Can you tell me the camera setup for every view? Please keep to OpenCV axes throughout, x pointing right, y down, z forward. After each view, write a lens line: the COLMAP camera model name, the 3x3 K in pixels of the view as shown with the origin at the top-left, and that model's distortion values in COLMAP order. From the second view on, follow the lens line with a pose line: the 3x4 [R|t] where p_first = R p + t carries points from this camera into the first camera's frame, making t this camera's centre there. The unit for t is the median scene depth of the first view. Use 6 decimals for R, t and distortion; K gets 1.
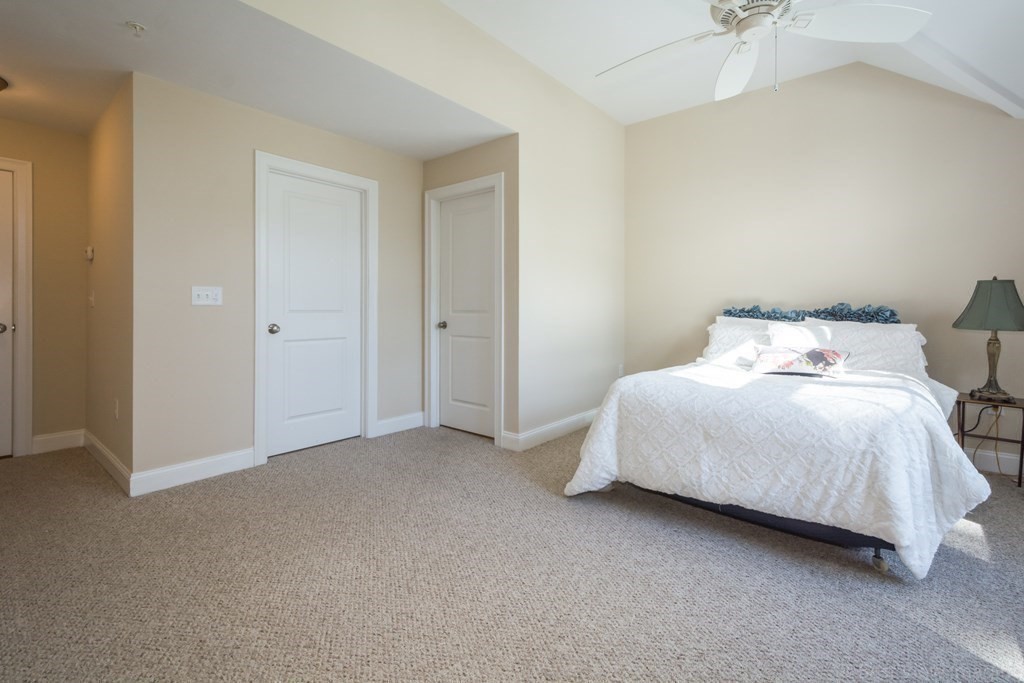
lens RADIAL K [[453.8, 0, 512.8], [0, 453.8, 312.1], [0, 0, 1]] dist [0.002943, 0.000287]
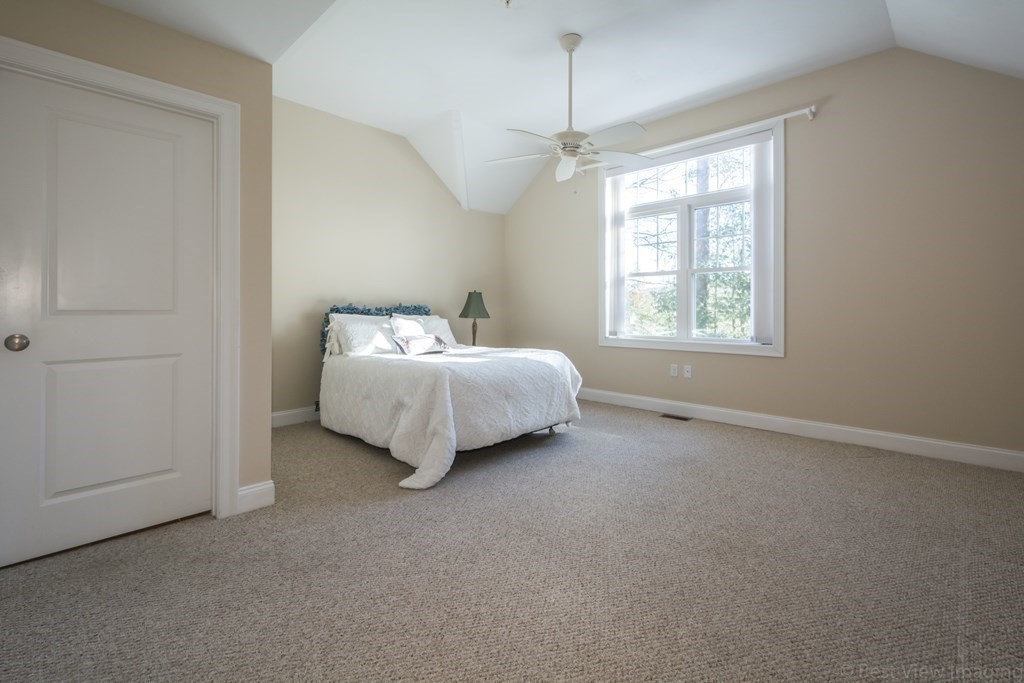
lens RADIAL K [[459.6, 0, 516.5], [0, 459.6, 308.4], [0, 0, 1]] dist [0.003166, 0.000111]
pose [[0.070863, -0.002527, 0.997483, -0.852277], [0.008482, 0.999962, 0.001931, -0.003167], [-0.997450, 0.008324, 0.070882, 0.686110]]
